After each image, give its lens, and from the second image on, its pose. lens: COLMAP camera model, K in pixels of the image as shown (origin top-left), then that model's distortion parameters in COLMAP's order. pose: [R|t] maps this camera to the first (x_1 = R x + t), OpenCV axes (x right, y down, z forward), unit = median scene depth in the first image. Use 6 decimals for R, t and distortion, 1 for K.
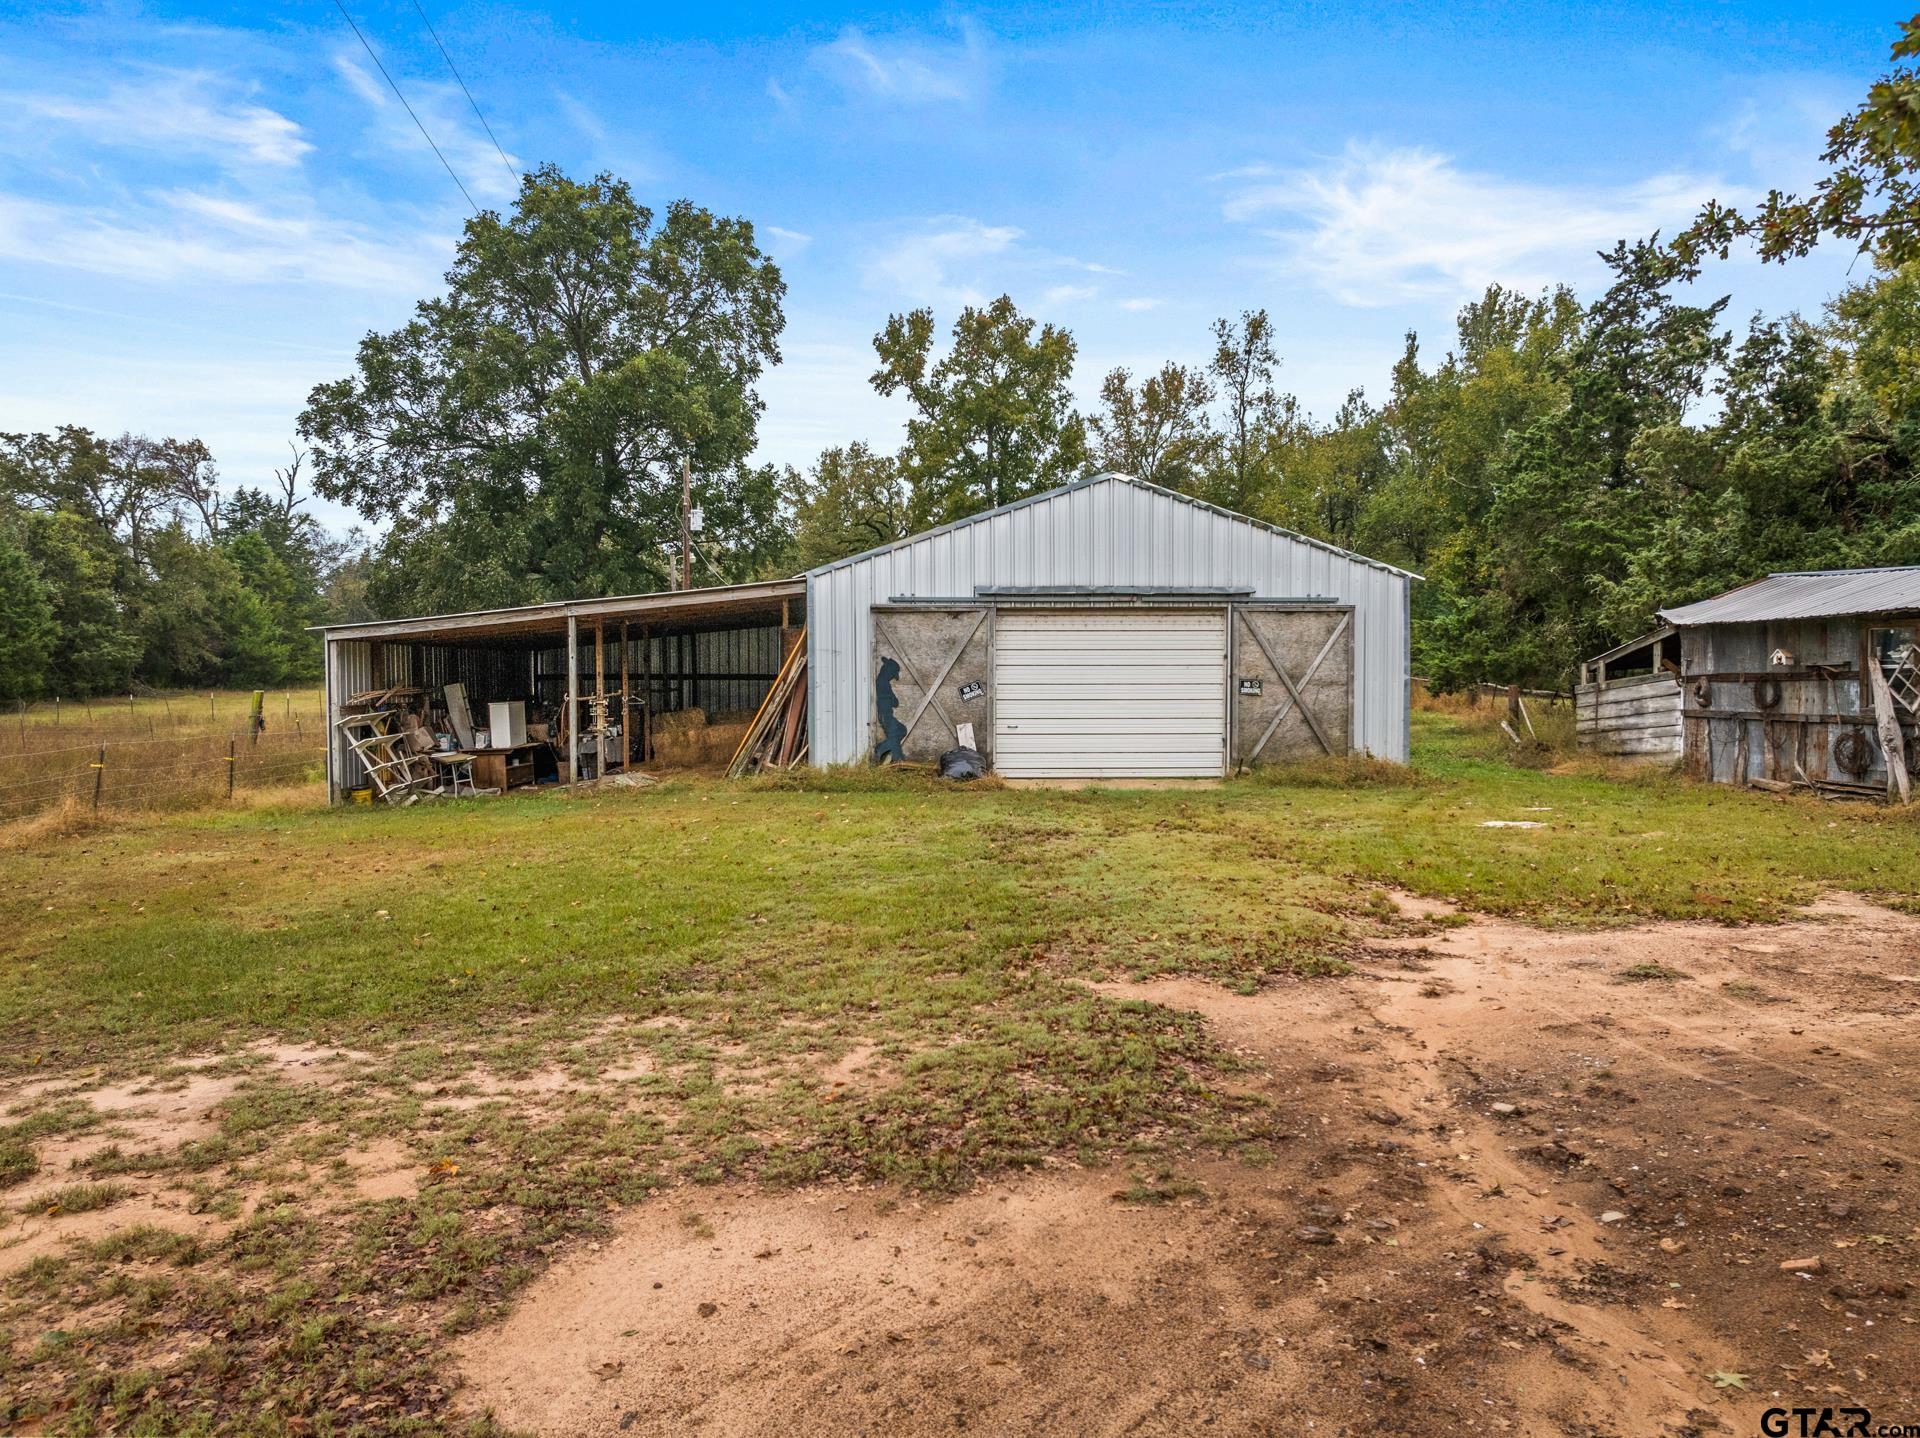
lens RADIAL K [[1361.7, 0, 971.8], [0, 1361.7, 705.0], [0, 0, 1]] dist [-0.041574, 0.015171]
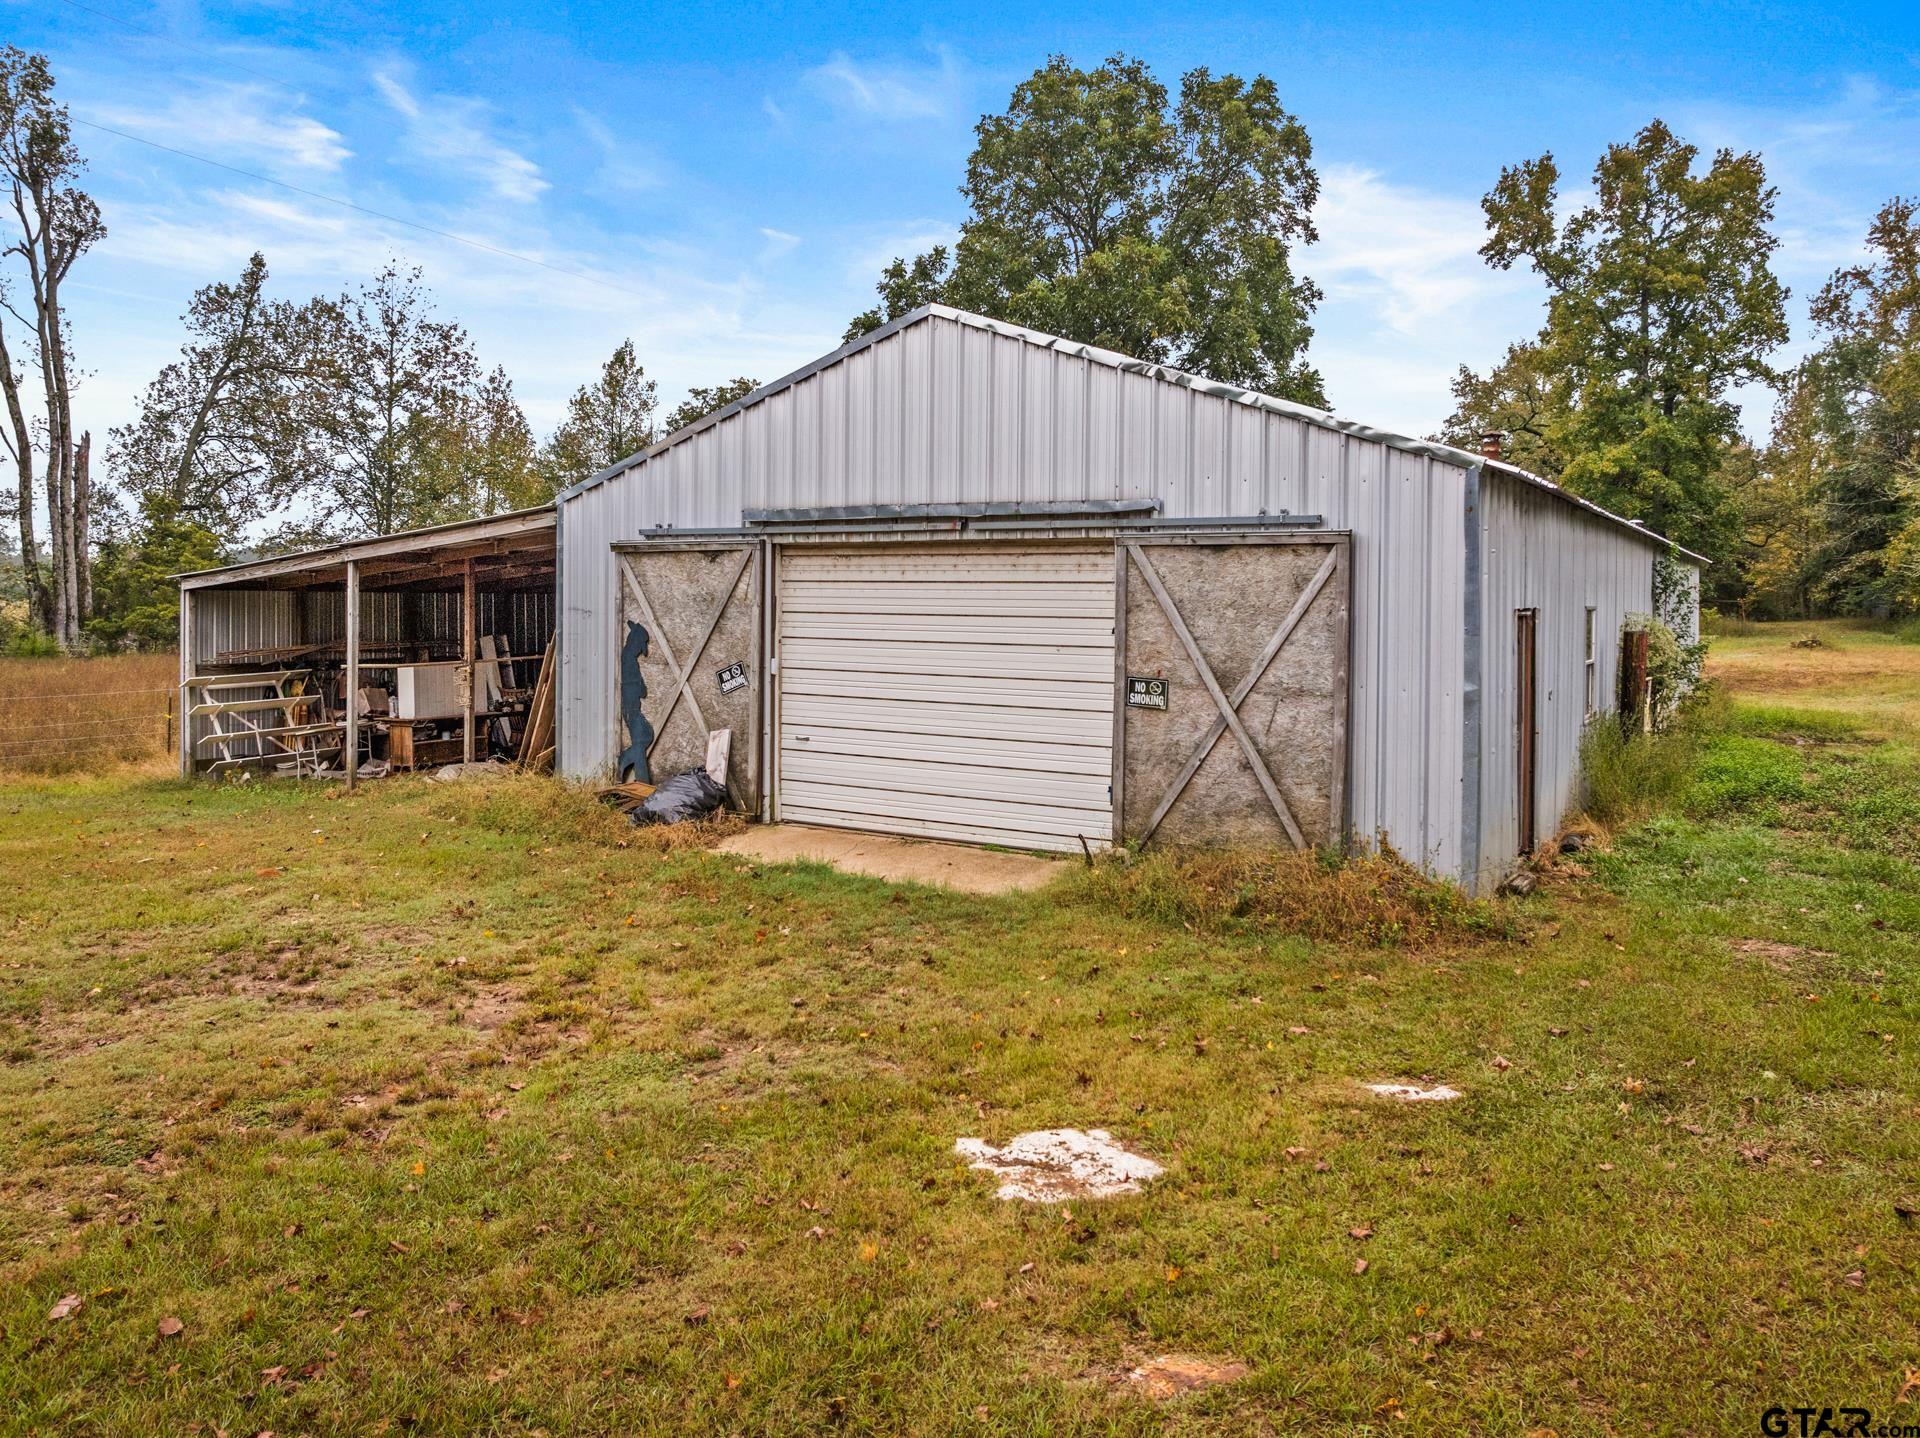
lens RADIAL K [[1361.7, 0, 975.4], [0, 1361.7, 629.8], [0, 0, 1]] dist [-0.041574, 0.015171]
pose [[0.837543, 0.023230, -0.545877, 0.401829], [-0.021717, 0.999722, 0.009223, -0.037606], [0.545940, 0.004130, 0.837814, 0.497683]]
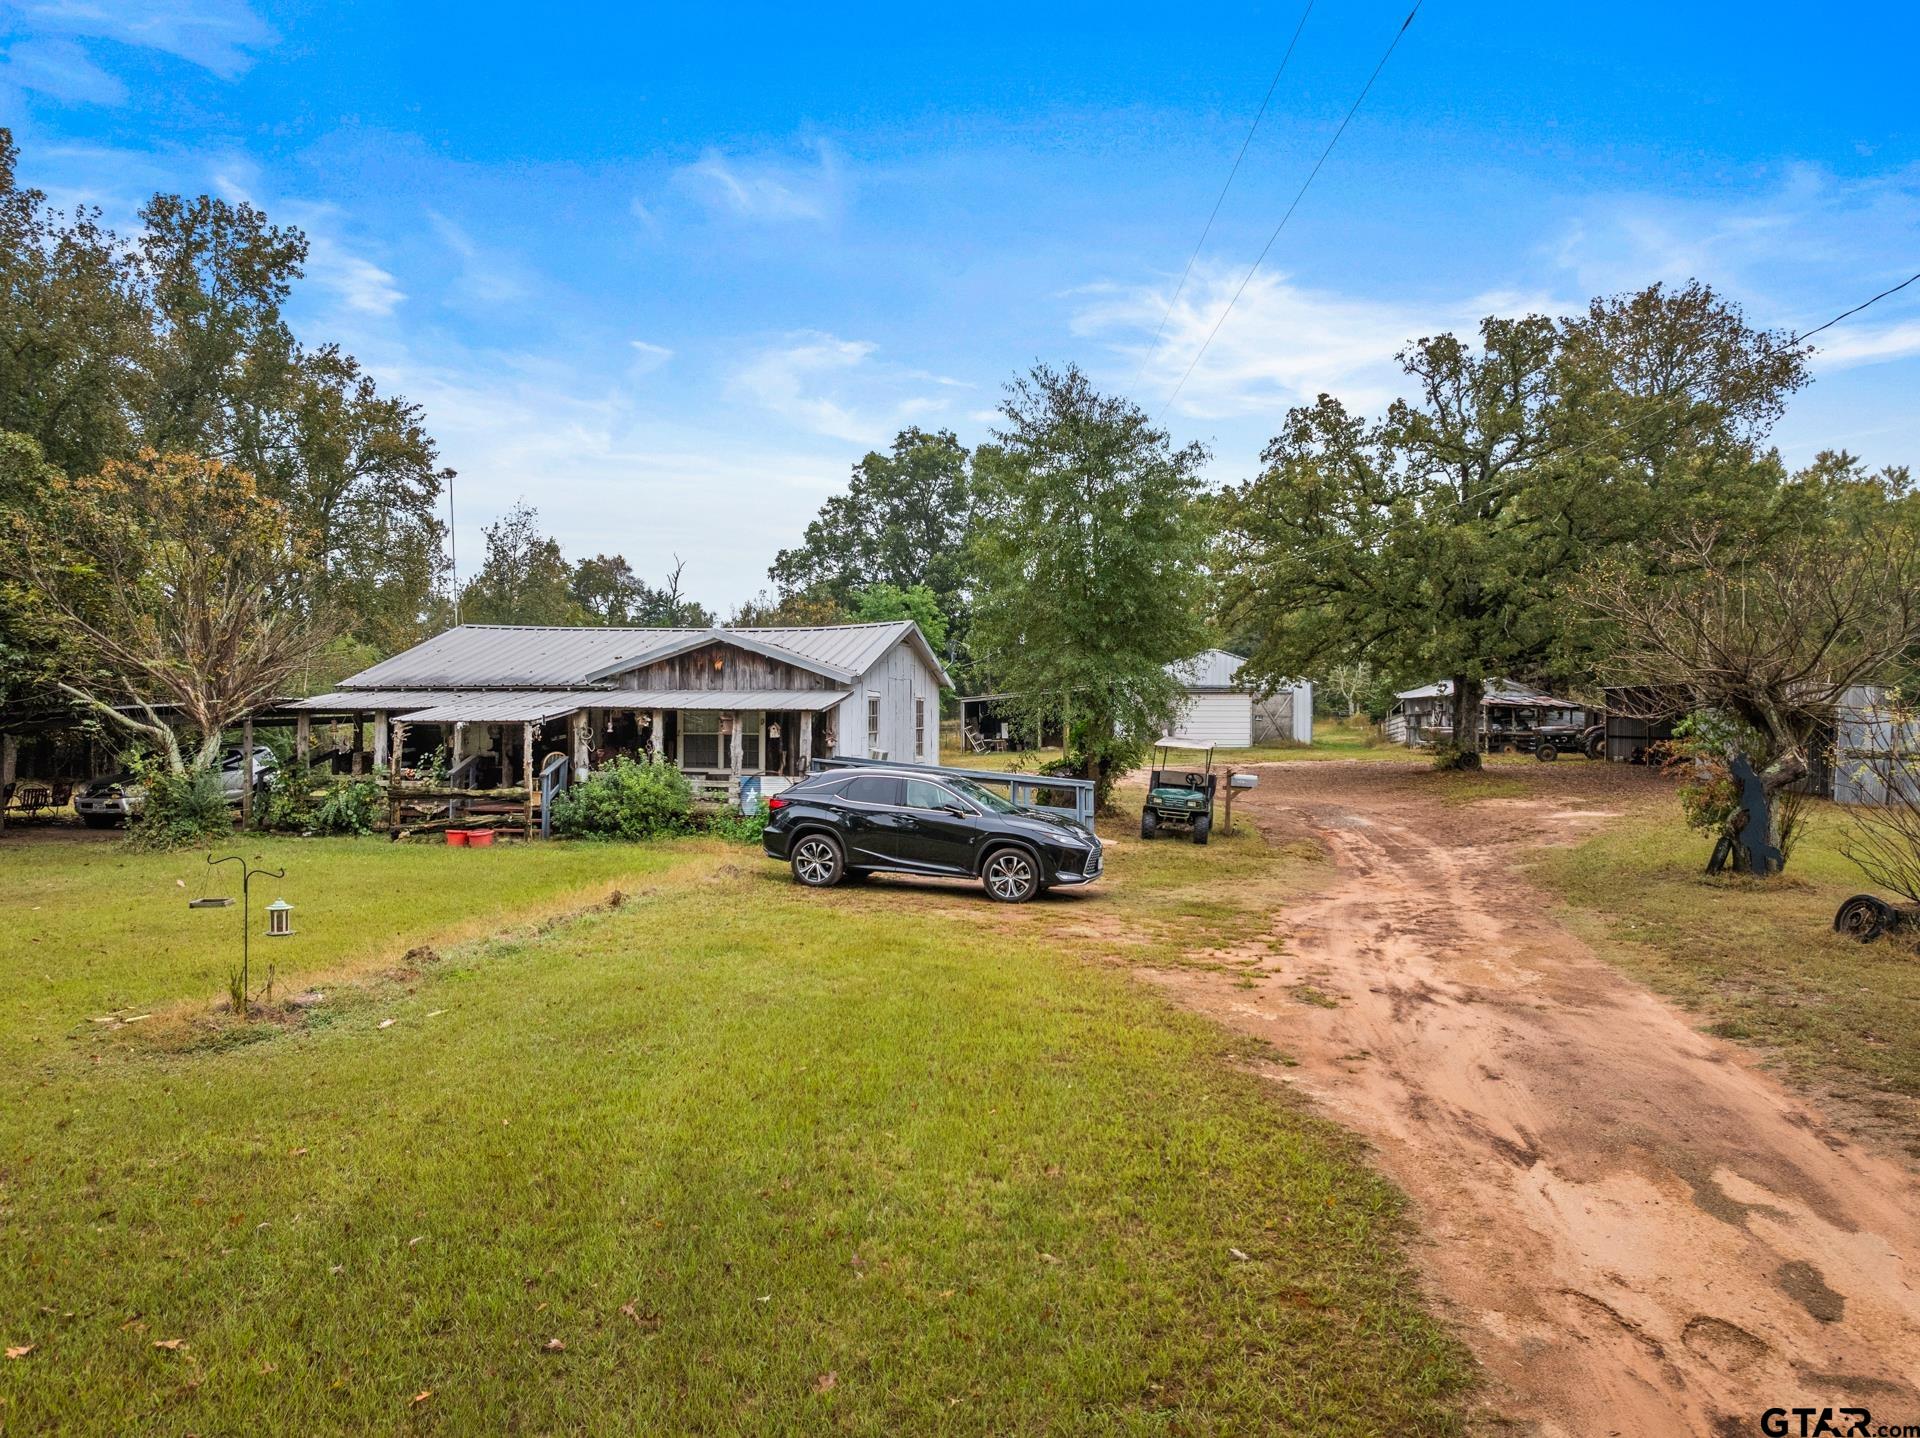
lens RADIAL K [[1361.7, 0, 965.7], [0, 1361.7, 708.5], [0, 0, 1]] dist [-0.041574, 0.015171]
pose [[0.992740, 0.002629, -0.120250, -0.076067], [-0.006074, 0.999581, -0.028292, 0.052000], [0.120125, 0.028817, 0.992340, -1.973305]]
